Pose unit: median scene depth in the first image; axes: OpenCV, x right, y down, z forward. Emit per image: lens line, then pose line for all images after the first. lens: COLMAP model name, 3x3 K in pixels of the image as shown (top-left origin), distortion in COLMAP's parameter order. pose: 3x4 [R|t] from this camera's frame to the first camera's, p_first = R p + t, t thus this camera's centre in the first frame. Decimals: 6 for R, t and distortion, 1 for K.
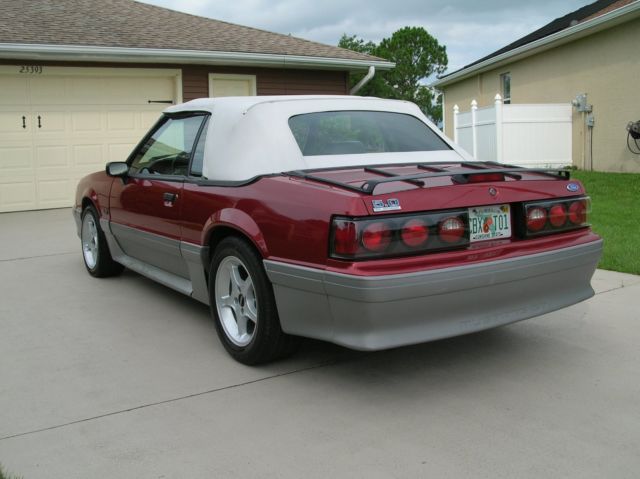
lens RADIAL K [[706.1, 0, 311.4], [0, 706.1, 237.8], [0, 0, 1]] dist [-0.205868, 0.231660]
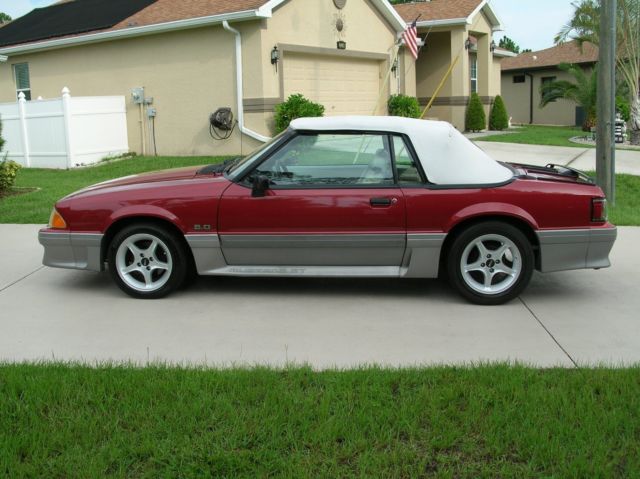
lens RADIAL K [[706.1, 0, 311.4], [0, 706.1, 237.8], [0, 0, 1]] dist [-0.205868, 0.231660]
pose [[0.608873, -0.136278, 0.781474, -1.240329], [0.114017, 0.989938, 0.083797, -0.109859], [-0.785031, 0.038080, 0.618285, 0.334118]]
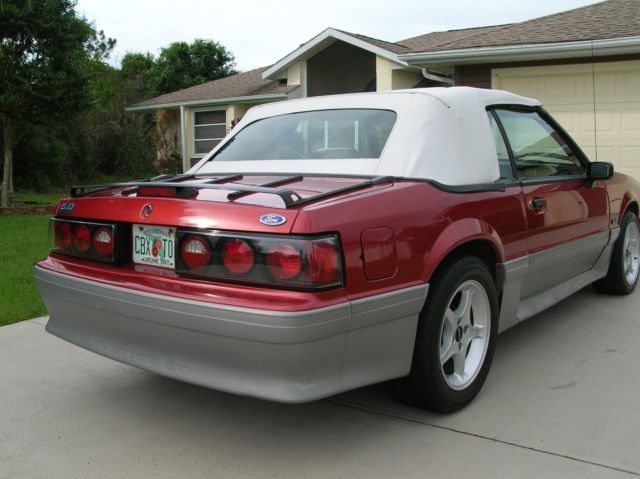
lens RADIAL K [[706.1, 0, 311.4], [0, 706.1, 237.8], [0, 0, 1]] dist [-0.205868, 0.231660]
pose [[0.298350, 0.131954, -0.945291, 0.850031], [-0.124832, 0.987285, 0.098417, -0.105575], [0.946258, 0.088640, 0.311028, 0.703189]]
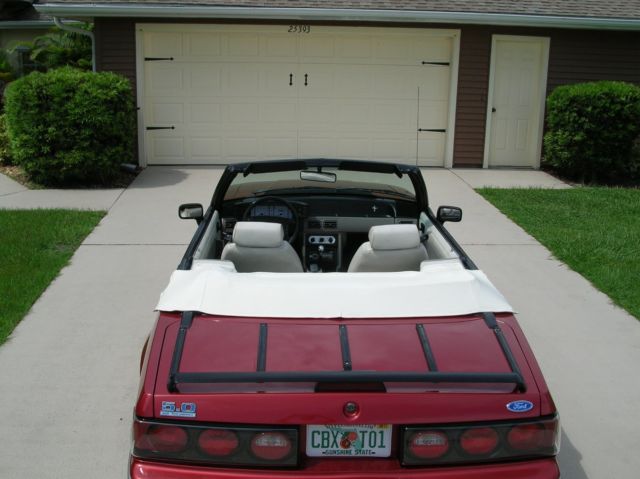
lens RADIAL K [[715.9, 0, 309.5], [0, 715.9, 240.0], [0, 0, 1]] dist [-0.261443, 0.383340]
pose [[0.844915, 0.181030, -0.503336, 0.445653], [-0.109061, 0.979525, 0.169222, -0.288930], [0.523664, -0.088084, 0.847359, 0.241221]]
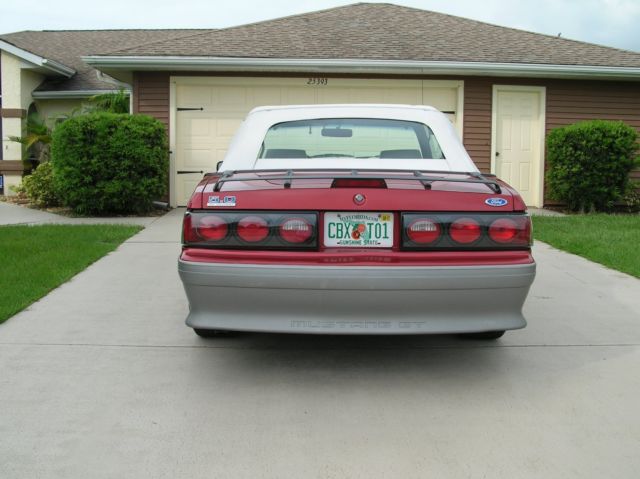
lens RADIAL K [[706.1, 0, 311.4], [0, 706.1, 237.8], [0, 0, 1]] dist [-0.205868, 0.231660]
pose [[0.832131, 0.092908, -0.546741, 0.572353], [-0.101859, 0.994700, 0.014002, -0.012971], [0.545144, 0.044039, 0.837185, 0.099241]]
